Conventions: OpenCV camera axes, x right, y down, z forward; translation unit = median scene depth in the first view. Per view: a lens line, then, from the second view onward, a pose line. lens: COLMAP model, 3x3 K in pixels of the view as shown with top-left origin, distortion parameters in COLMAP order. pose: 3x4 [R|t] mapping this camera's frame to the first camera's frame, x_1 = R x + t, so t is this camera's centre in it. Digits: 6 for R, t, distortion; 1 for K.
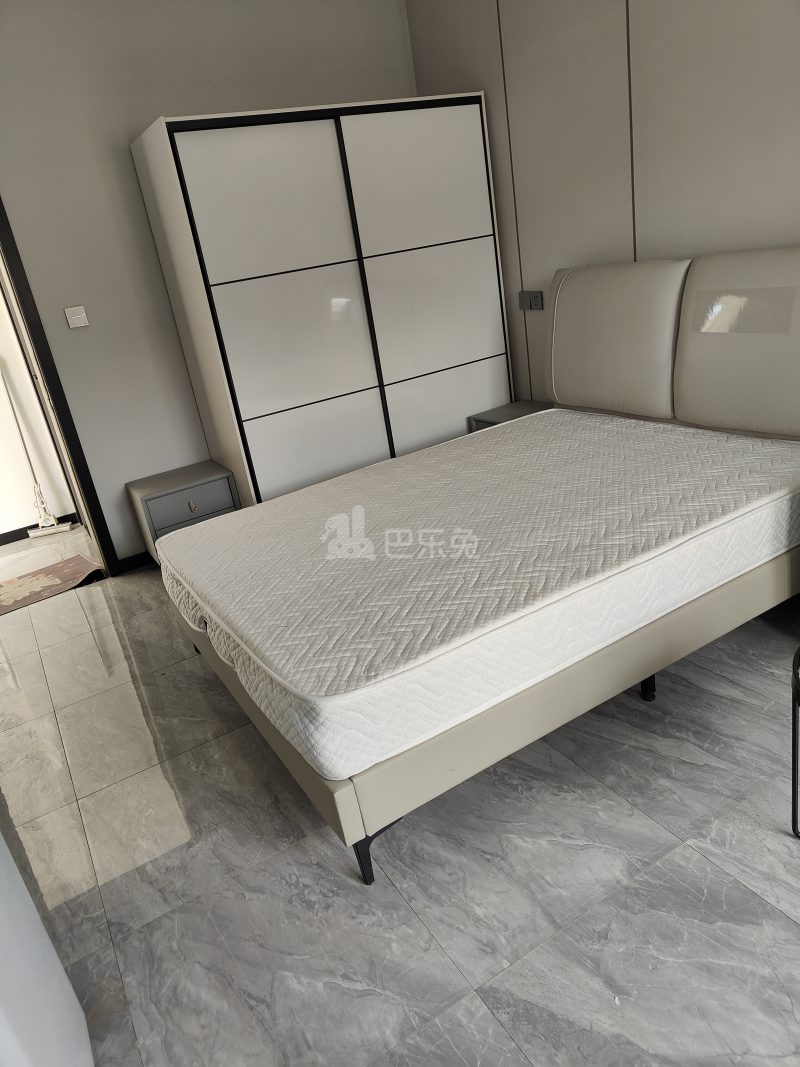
lens RADIAL K [[741.2, 0, 397.2], [0, 741.2, 539.6], [0, 0, 1]] dist [-0.007454, -0.001334]
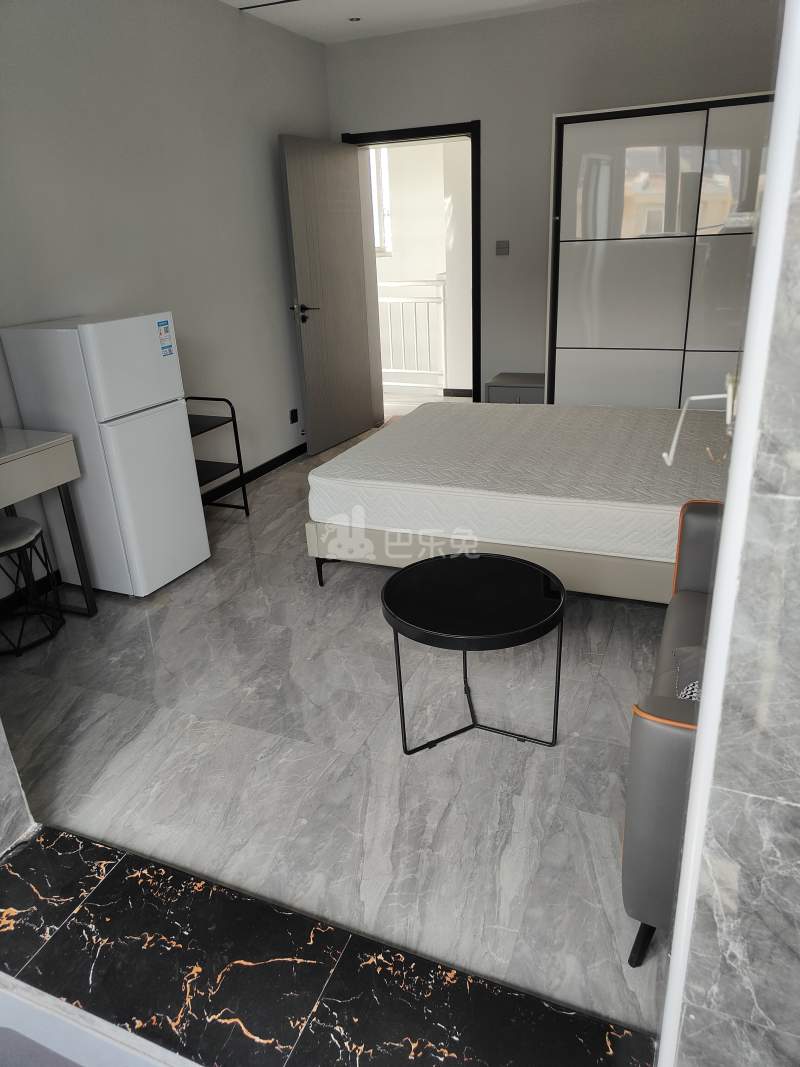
lens RADIAL K [[741.2, 0, 397.2], [0, 741.2, 539.6], [0, 0, 1]] dist [-0.007454, -0.001334]
pose [[0.590344, 0.423321, -0.687236, 1.274745], [-0.344037, 0.902185, 0.260193, -0.184083], [0.730159, 0.082831, 0.678238, -0.129685]]
